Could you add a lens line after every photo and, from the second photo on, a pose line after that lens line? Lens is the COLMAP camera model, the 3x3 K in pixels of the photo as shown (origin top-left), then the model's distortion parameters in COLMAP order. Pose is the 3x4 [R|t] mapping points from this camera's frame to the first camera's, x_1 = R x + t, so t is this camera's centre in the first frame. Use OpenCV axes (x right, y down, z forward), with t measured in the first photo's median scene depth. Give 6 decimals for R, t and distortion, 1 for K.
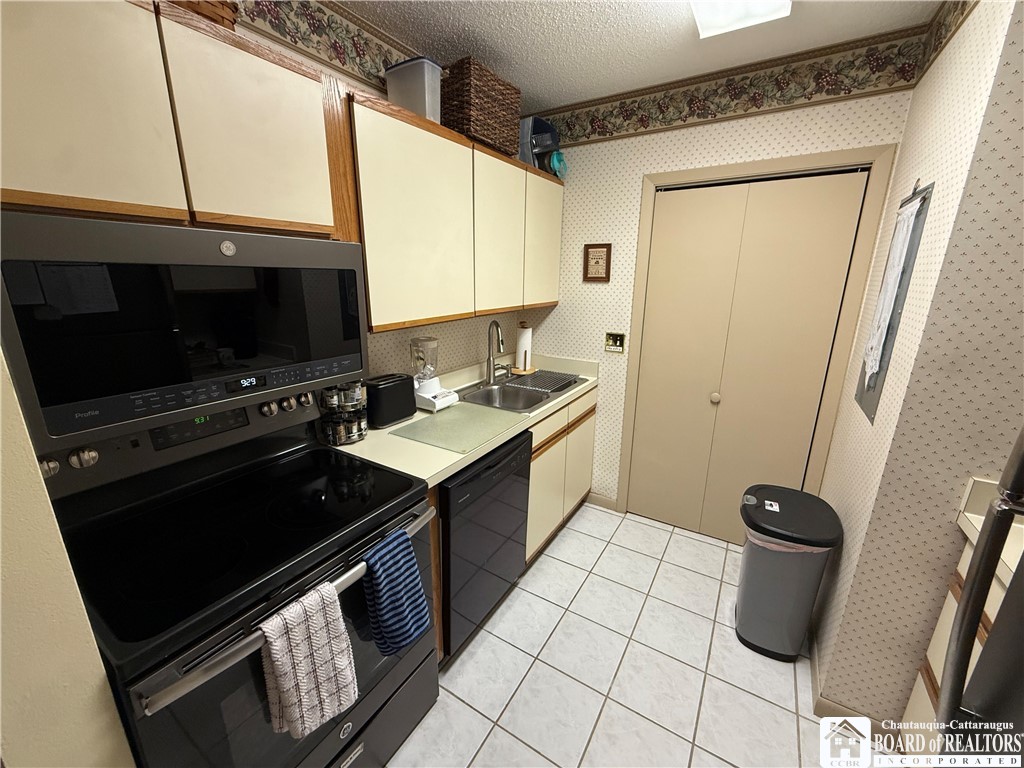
lens RADIAL K [[408.2, 0, 510.6], [0, 408.2, 384.9], [0, 0, 1]] dist [-0.000122, 0.001225]
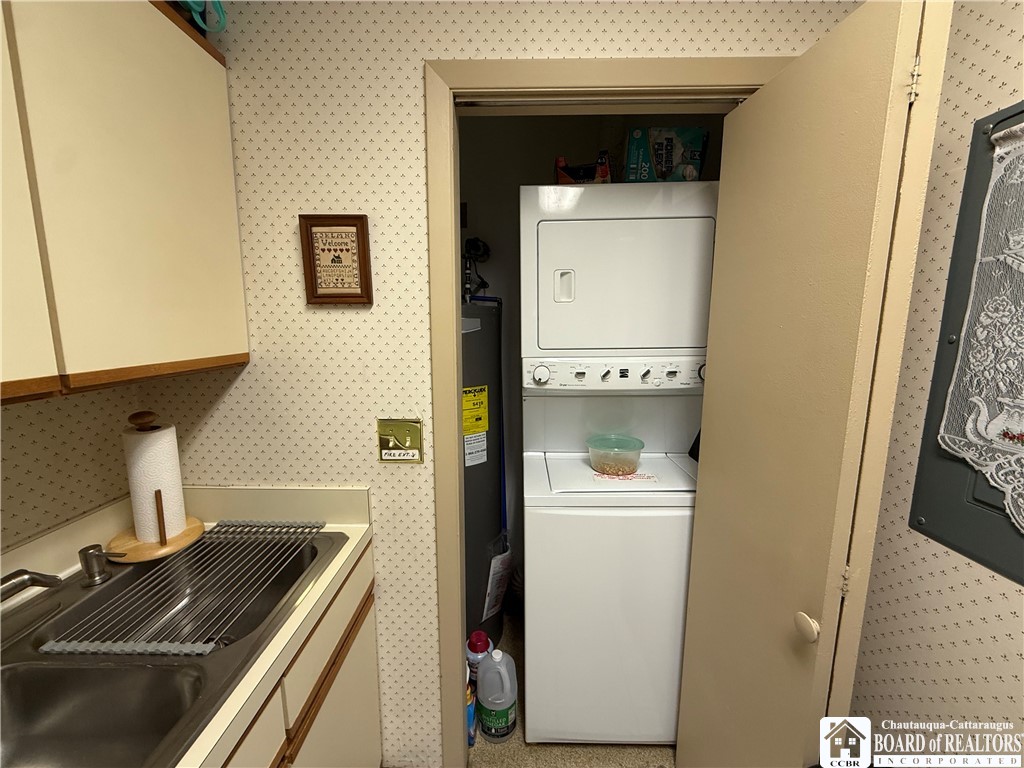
lens RADIAL K [[408.2, 0, 508.0], [0, 408.2, 381.9], [0, 0, 1]] dist [-0.000122, 0.001225]
pose [[0.852319, -0.085835, 0.515930, 0.129375], [0.134965, 0.989128, -0.058402, -0.122581], [-0.505308, 0.119409, 0.854637, 0.545373]]
